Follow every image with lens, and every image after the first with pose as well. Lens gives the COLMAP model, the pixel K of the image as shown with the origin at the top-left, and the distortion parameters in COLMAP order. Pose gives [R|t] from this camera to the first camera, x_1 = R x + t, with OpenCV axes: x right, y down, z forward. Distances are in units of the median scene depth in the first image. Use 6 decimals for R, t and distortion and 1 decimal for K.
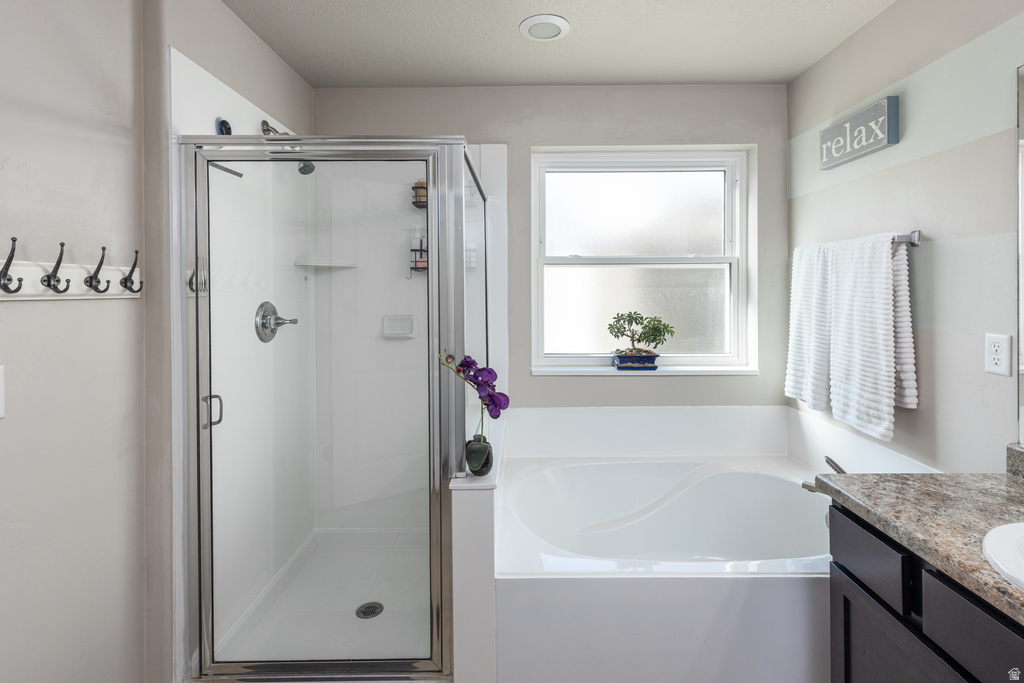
lens RADIAL K [[467.3, 0, 463.9], [0, 467.3, 292.5], [0, 0, 1]] dist [0.005691, -0.000213]
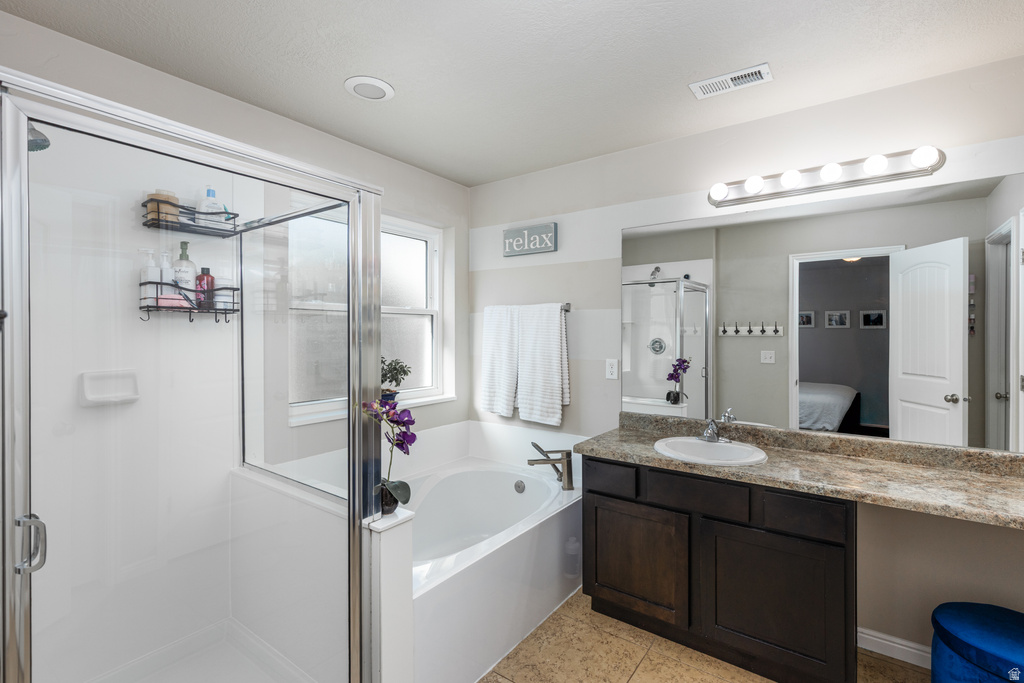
lens RADIAL K [[467.3, 0, 511.1], [0, 467.3, 334.6], [0, 0, 1]] dist [0.005691, -0.000213]
pose [[0.591835, 0.004563, 0.806046, -0.517037], [0.001003, 0.999979, -0.006398, -0.002251], [-0.806058, 0.004595, 0.591818, 0.124195]]
